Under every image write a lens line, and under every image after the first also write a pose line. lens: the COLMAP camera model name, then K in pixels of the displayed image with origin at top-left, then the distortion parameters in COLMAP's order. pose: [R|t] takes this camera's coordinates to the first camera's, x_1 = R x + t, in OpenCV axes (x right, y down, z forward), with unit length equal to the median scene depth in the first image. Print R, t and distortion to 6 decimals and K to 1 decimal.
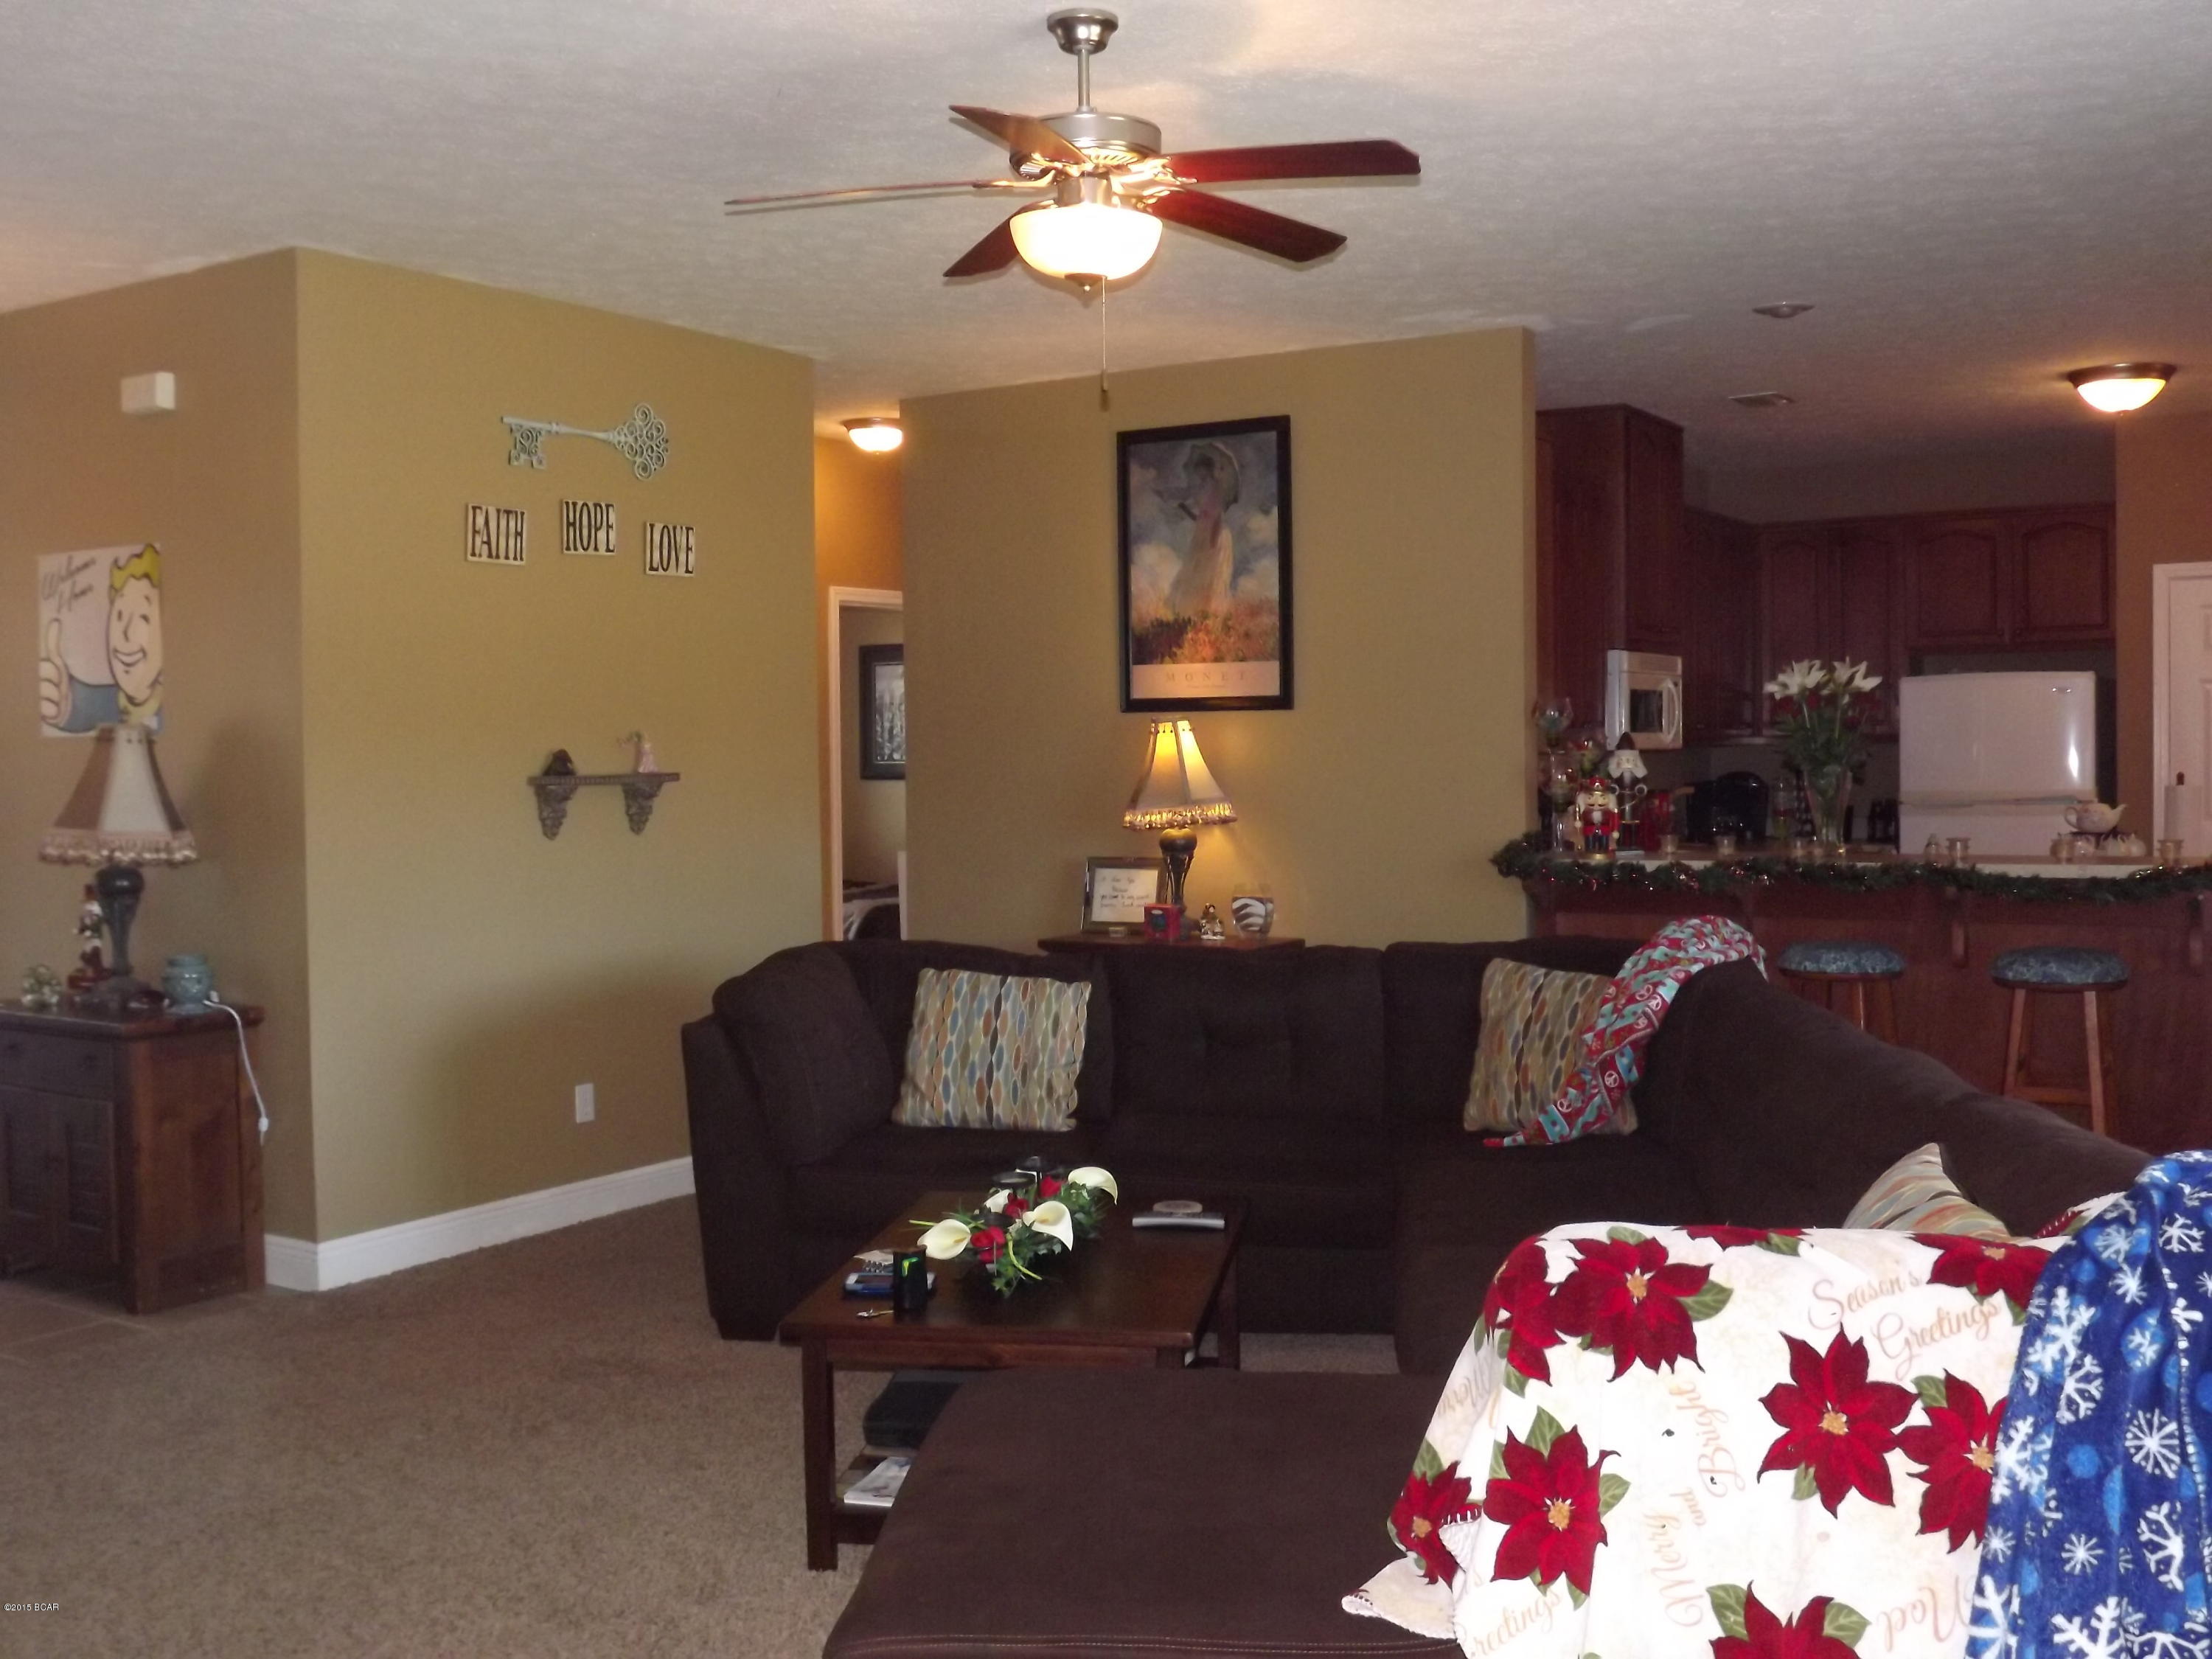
lens RADIAL K [[2088.7, 0, 1123.3], [0, 2088.7, 828.1], [0, 0, 1]] dist [-0.075229, 0.029252]
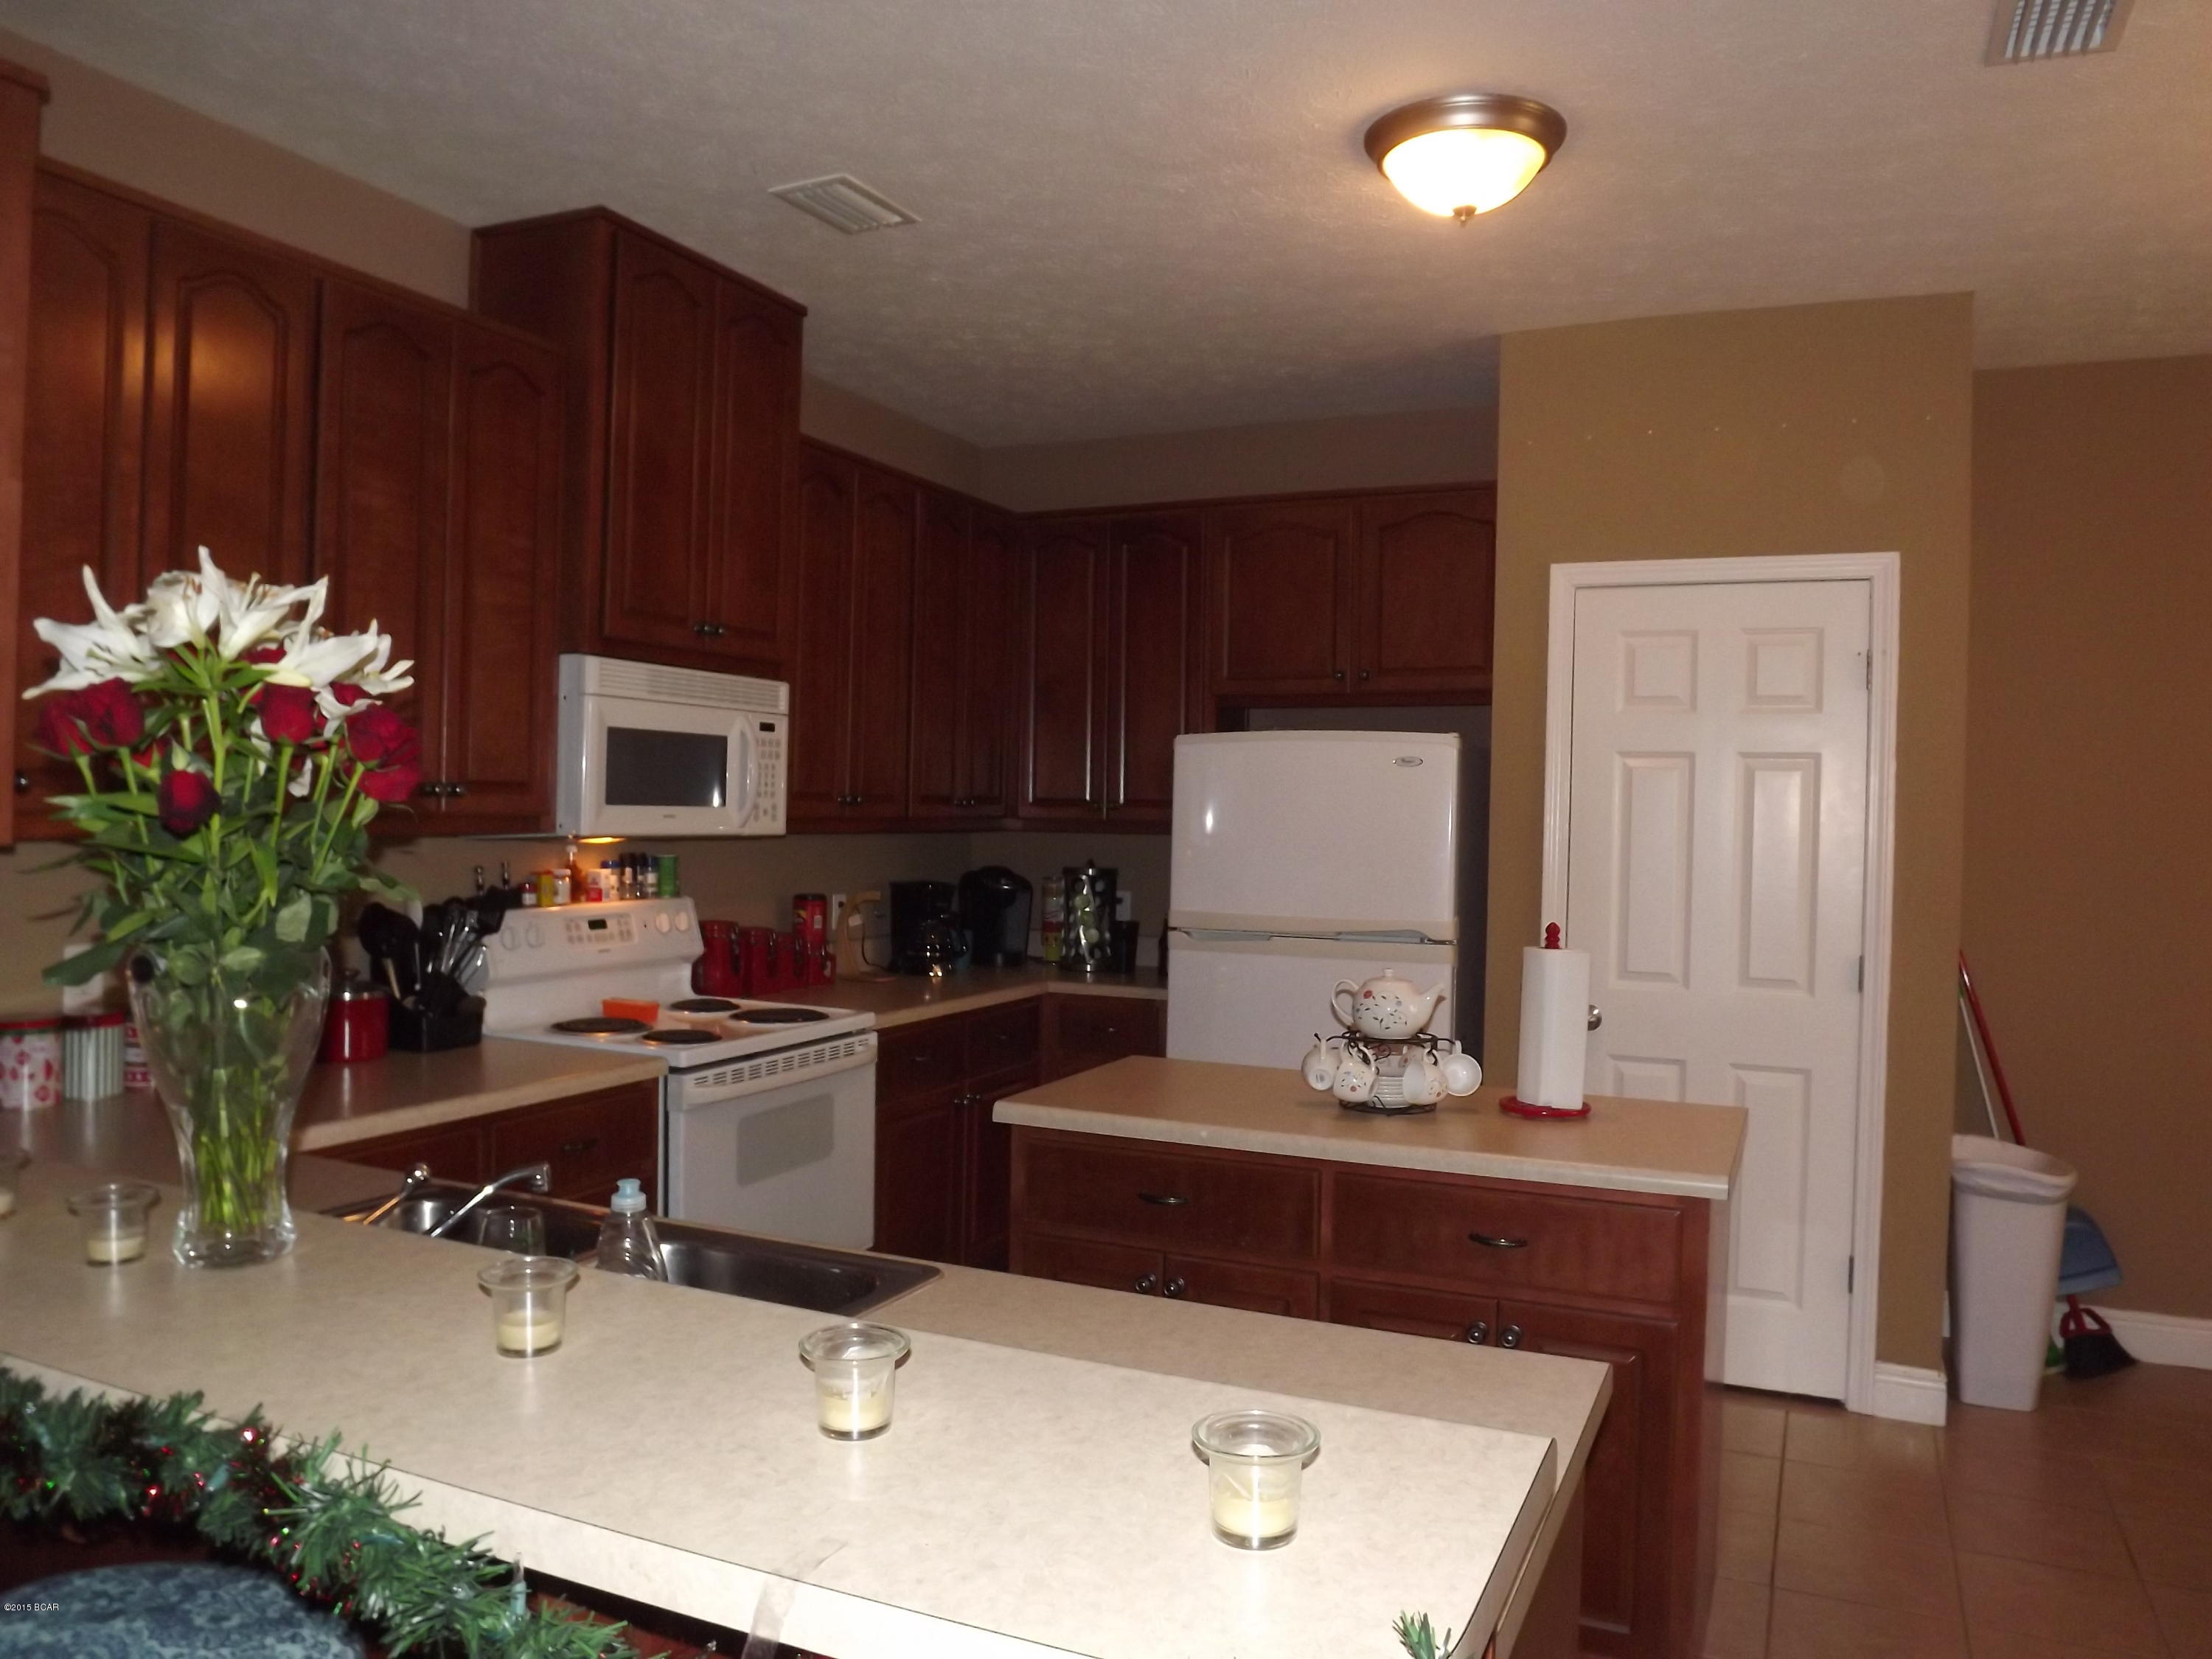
lens RADIAL K [[1584.5, 0, 1106.0], [0, 1584.5, 829.5], [0, 0, 1]] dist [0.001521, 0.000119]
pose [[0.989009, 0.031019, 0.144568, 0.213781], [-0.027645, 0.999298, -0.025286, -0.022304], [-0.145251, 0.021011, 0.989172, 0.385235]]
